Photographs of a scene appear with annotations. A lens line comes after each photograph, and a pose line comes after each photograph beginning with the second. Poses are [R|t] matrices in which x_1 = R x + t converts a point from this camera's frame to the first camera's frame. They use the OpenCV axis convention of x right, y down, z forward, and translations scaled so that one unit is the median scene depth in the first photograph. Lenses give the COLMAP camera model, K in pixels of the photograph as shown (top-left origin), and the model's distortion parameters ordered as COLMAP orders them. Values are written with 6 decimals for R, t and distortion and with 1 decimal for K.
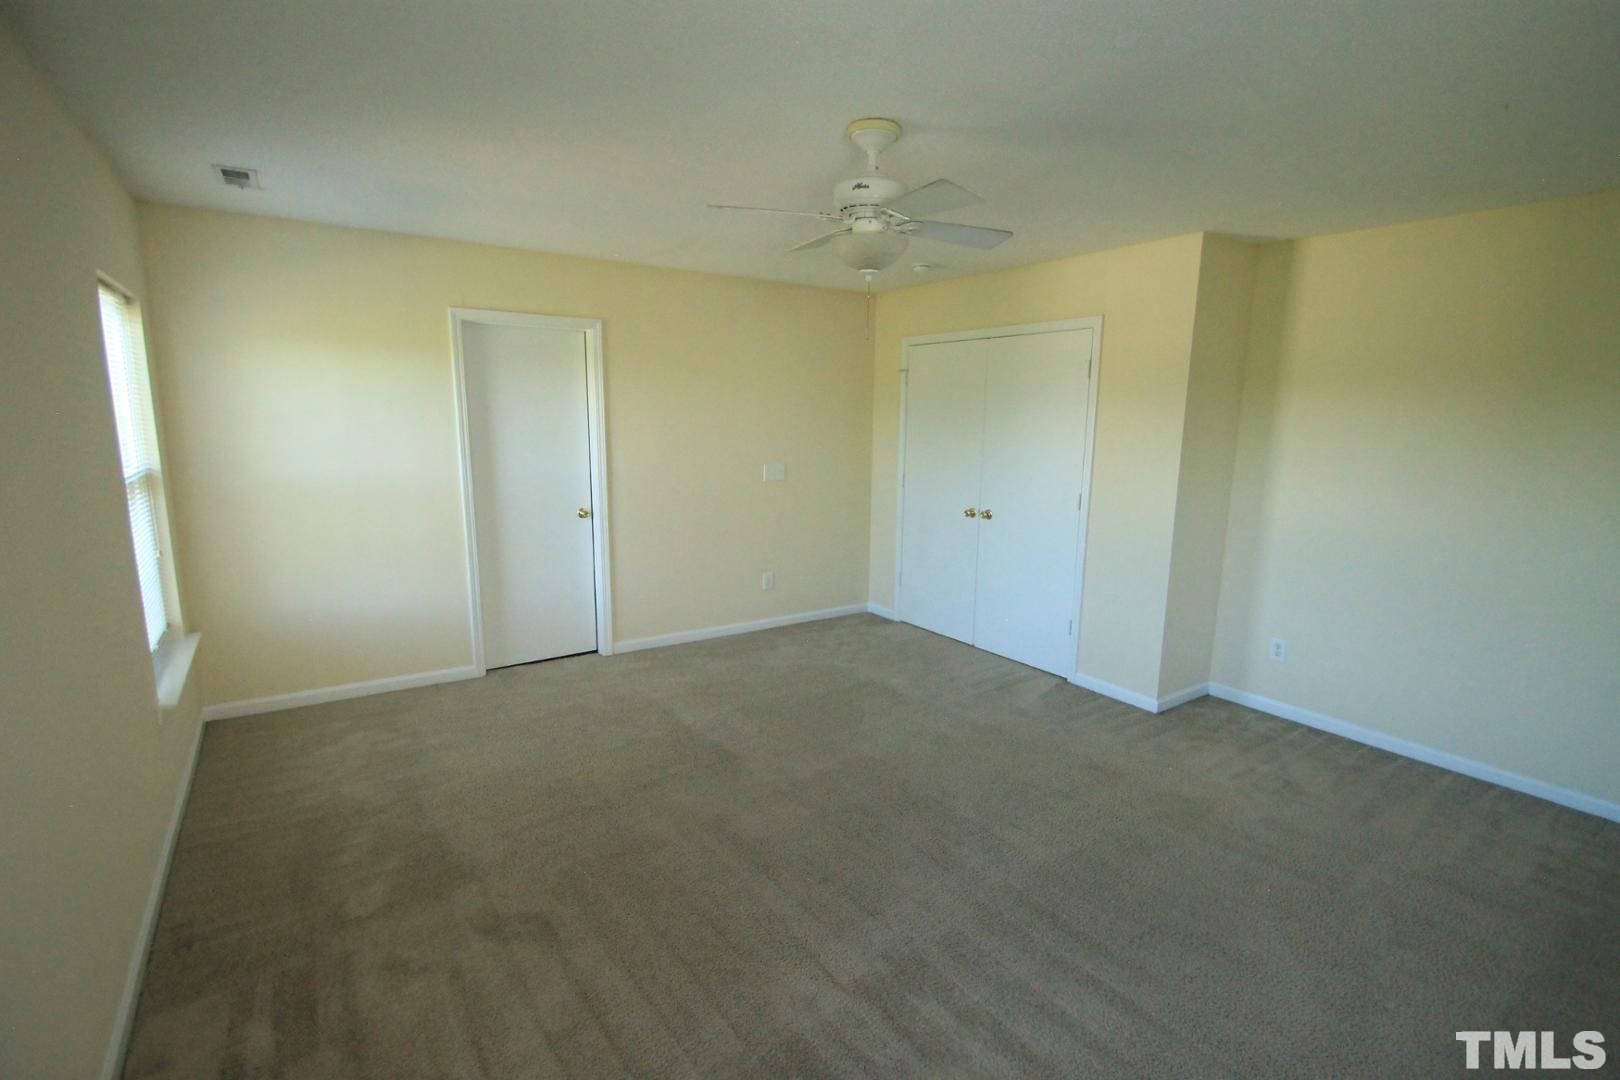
lens RADIAL K [[766.6, 0, 811.9], [0, 766.6, 547.6], [0, 0, 1]] dist [-0.002188, -0.001374]
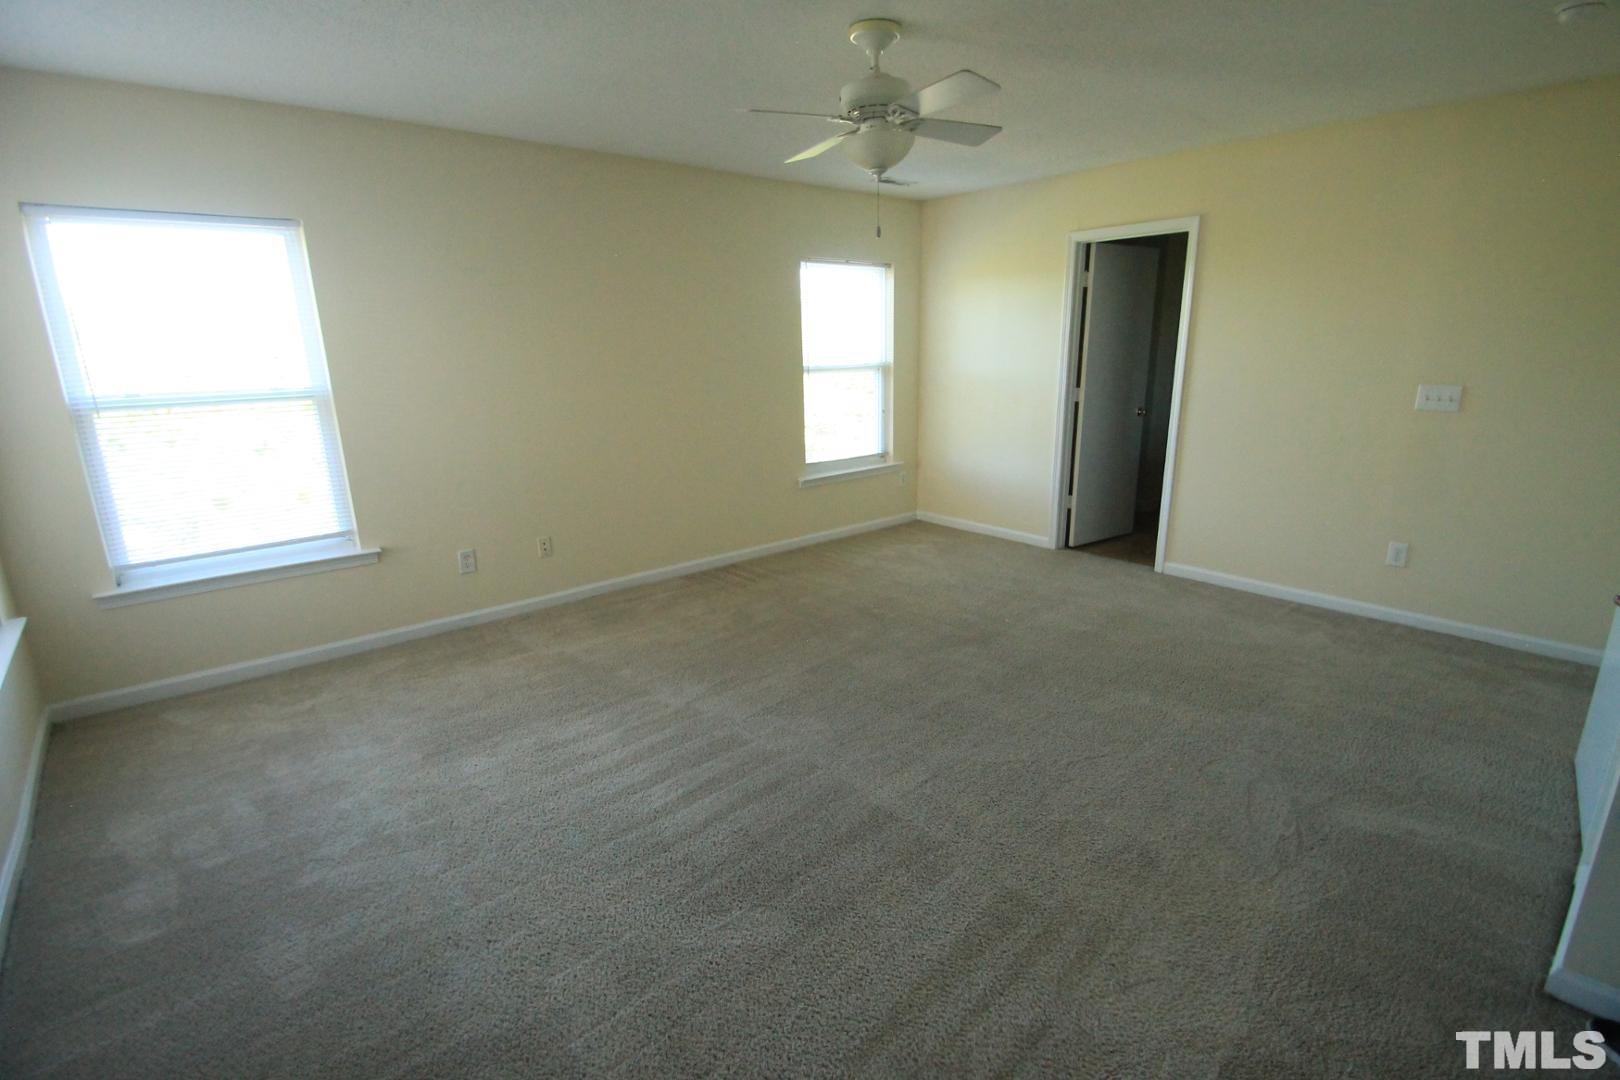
lens RADIAL K [[766.6, 0, 819.9], [0, 766.6, 535.8], [0, 0, 1]] dist [-0.002188, -0.001374]
pose [[0.120539, 0.231913, -0.965239, 0.840566], [-0.152300, 0.965138, 0.212869, -0.063457], [0.980956, 0.121347, 0.151657, 0.569661]]
